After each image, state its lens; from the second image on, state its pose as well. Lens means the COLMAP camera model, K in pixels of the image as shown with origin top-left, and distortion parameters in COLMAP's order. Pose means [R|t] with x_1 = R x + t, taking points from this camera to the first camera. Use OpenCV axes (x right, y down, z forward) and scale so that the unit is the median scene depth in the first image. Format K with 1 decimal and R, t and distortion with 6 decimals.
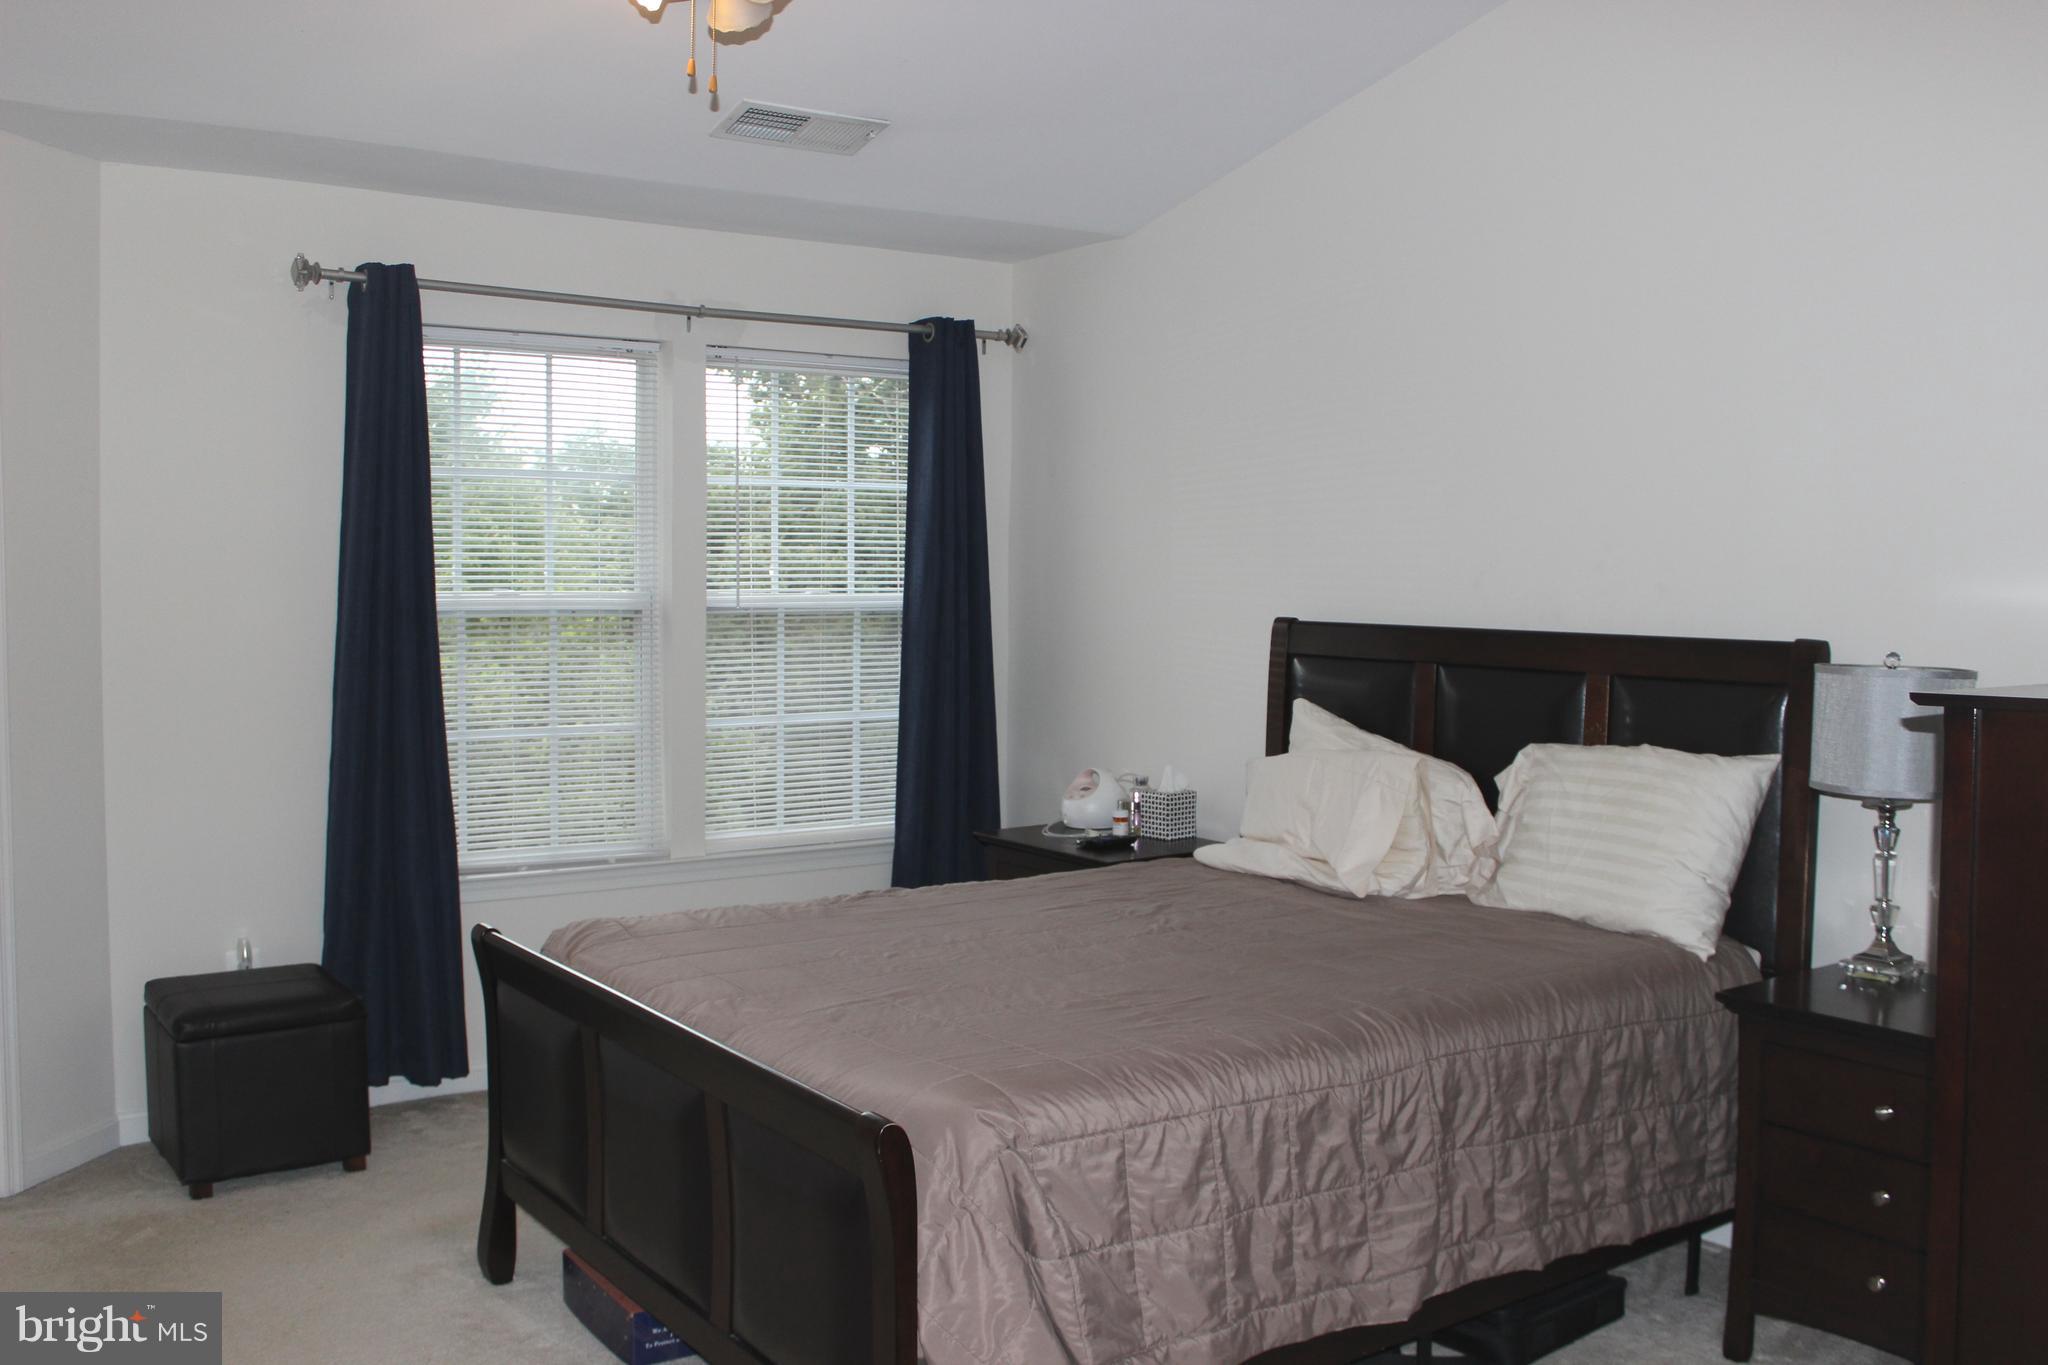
lens RADIAL K [[1860.9, 0, 1024.0], [0, 1860.9, 682.5], [0, 0, 1]] dist [-0.077244, -0.110631]
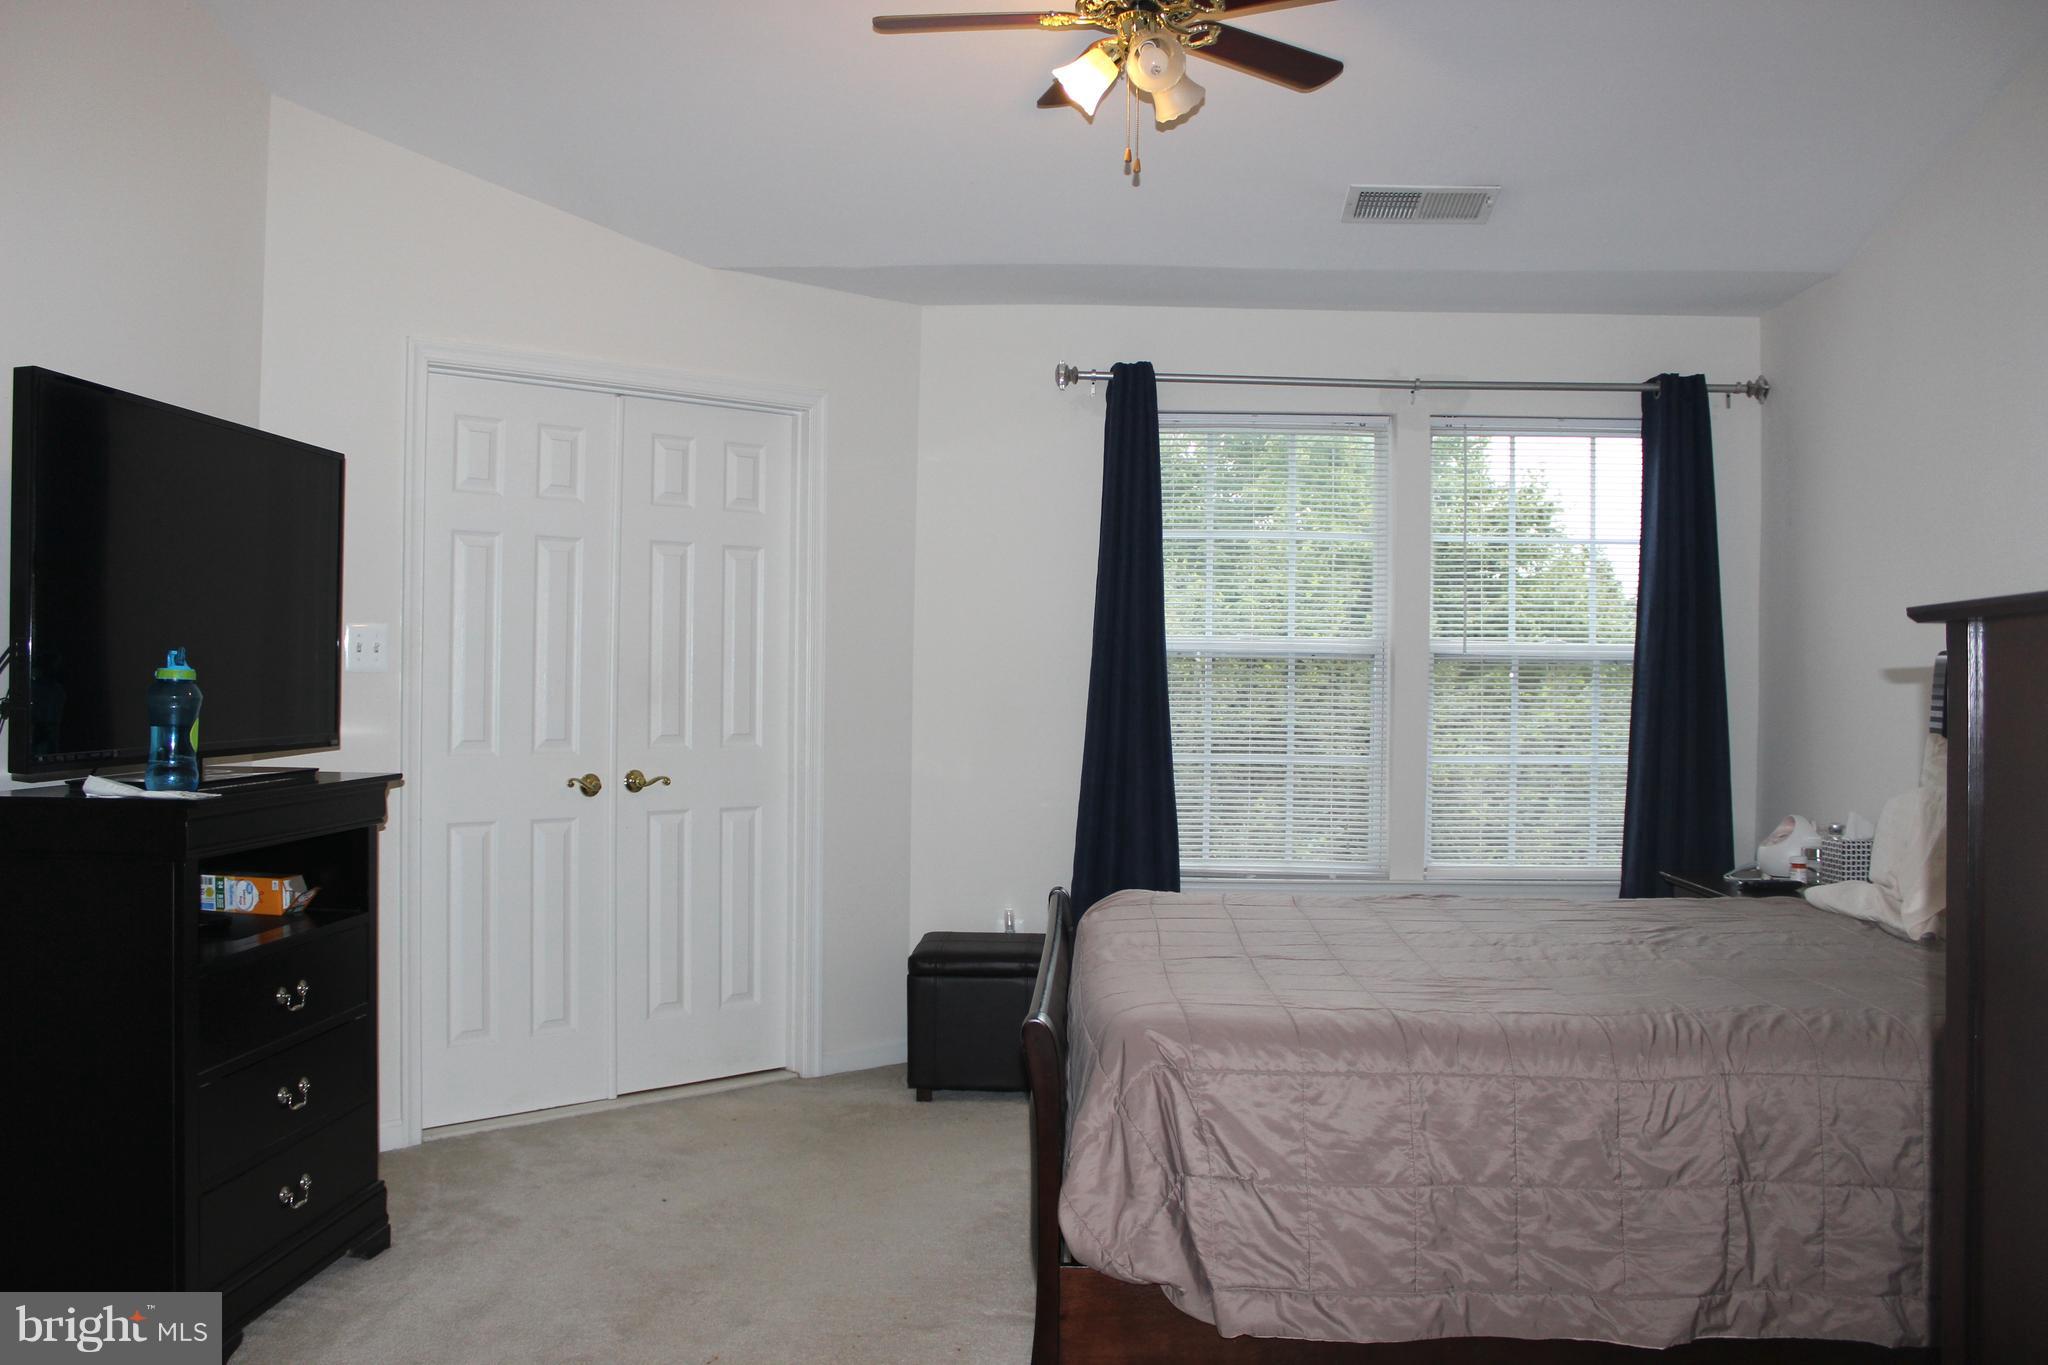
lens RADIAL K [[1696.4, 0, 1024.0], [0, 1696.4, 682.5], [0, 0, 1]] dist [-0.167440, 0.140870]
pose [[0.789297, 0.003994, -0.613998, 0.266855], [-0.043314, 0.997850, -0.049190, 0.039163], [0.612481, 0.065420, 0.787773, 0.077867]]
